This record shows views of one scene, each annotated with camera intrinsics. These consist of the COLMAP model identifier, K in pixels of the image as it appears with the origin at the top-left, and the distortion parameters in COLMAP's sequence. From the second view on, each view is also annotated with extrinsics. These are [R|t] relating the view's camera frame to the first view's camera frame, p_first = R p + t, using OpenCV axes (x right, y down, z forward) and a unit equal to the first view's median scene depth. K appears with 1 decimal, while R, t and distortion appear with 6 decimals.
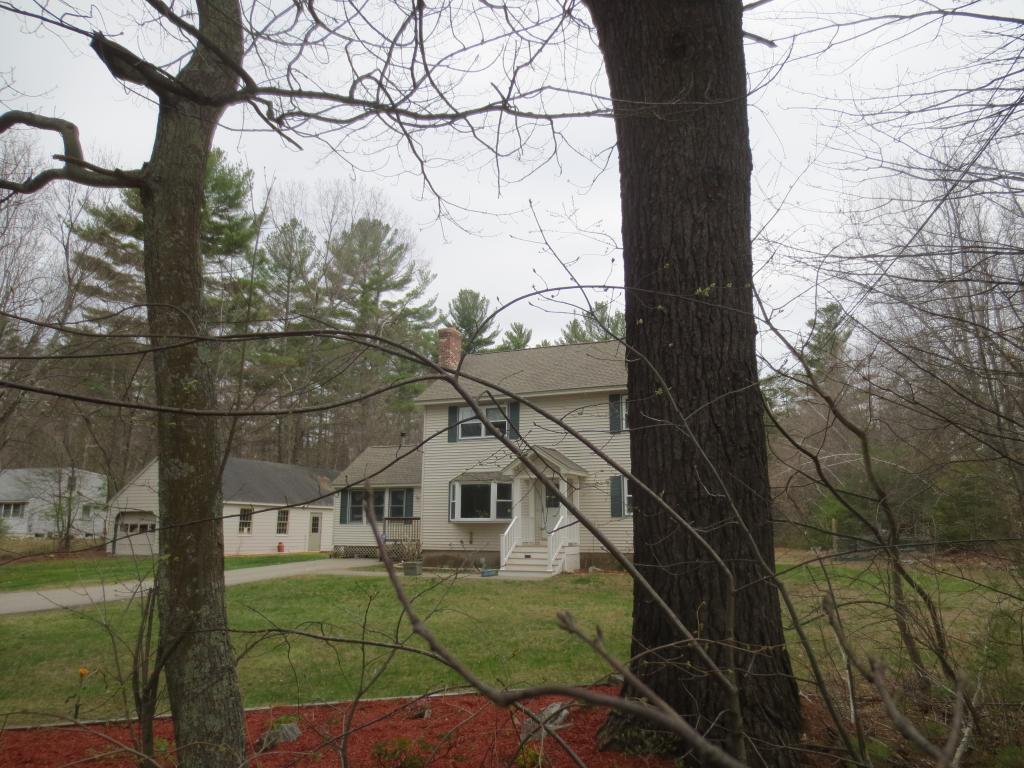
lens RADIAL K [[729.5, 0, 512.0], [0, 729.5, 384.0], [0, 0, 1]] dist [-0.025236, 0.000571]
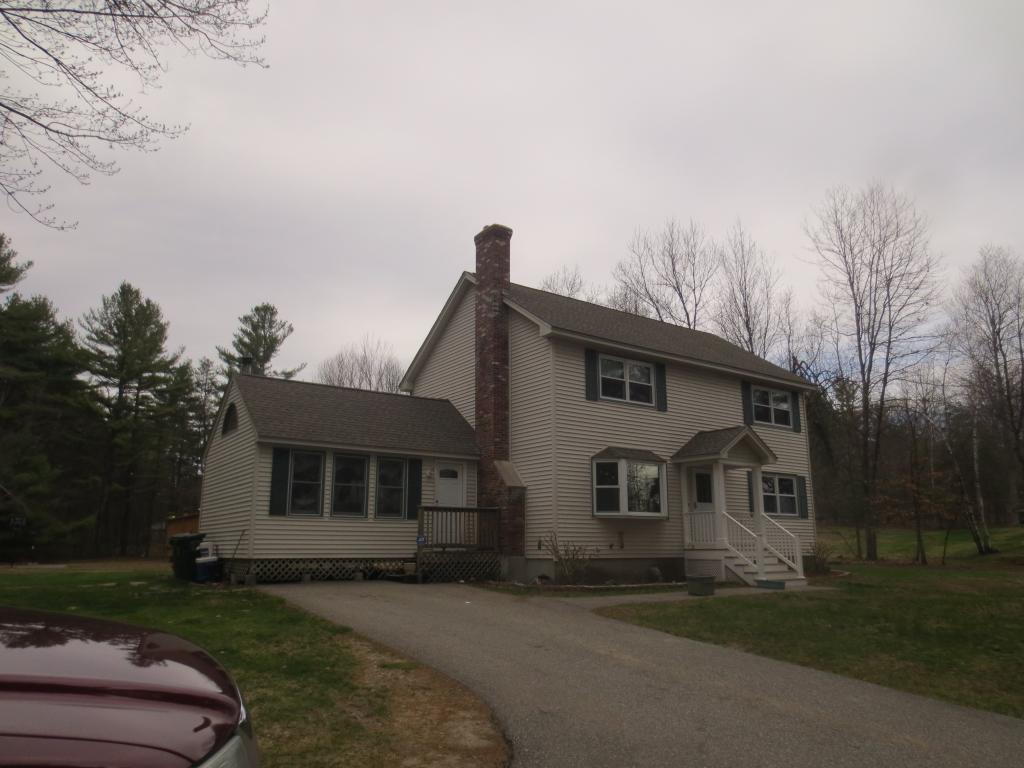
lens RADIAL K [[732.4, 0, 512.0], [0, 732.4, 384.0], [0, 0, 1]] dist [-0.022081, 0.007395]
pose [[0.515377, 0.181677, 0.837484, -0.383397], [-0.172040, 0.979308, -0.106572, 0.082553], [-0.839517, -0.089156, 0.535968, 0.380942]]
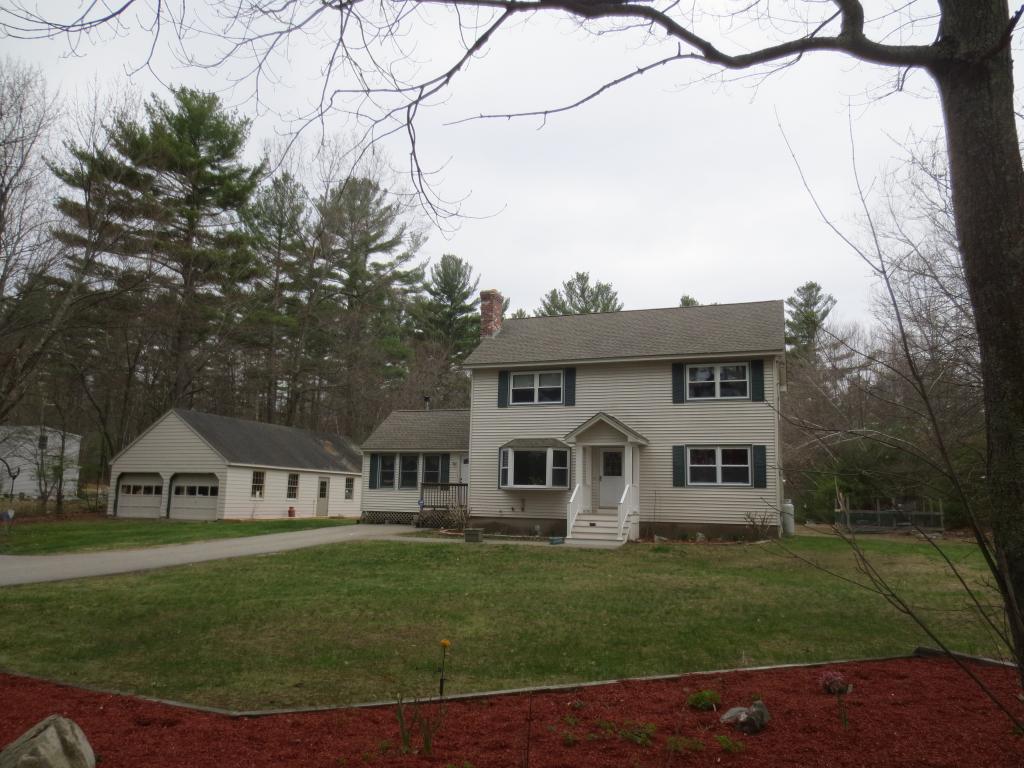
lens RADIAL K [[732.4, 0, 512.0], [0, 732.4, 384.0], [0, 0, 1]] dist [-0.022081, 0.007395]
pose [[0.997718, 0.027446, 0.061689, -0.071522], [-0.029941, 0.998755, 0.039895, 0.004865], [-0.060517, -0.041651, 0.997298, 0.012497]]
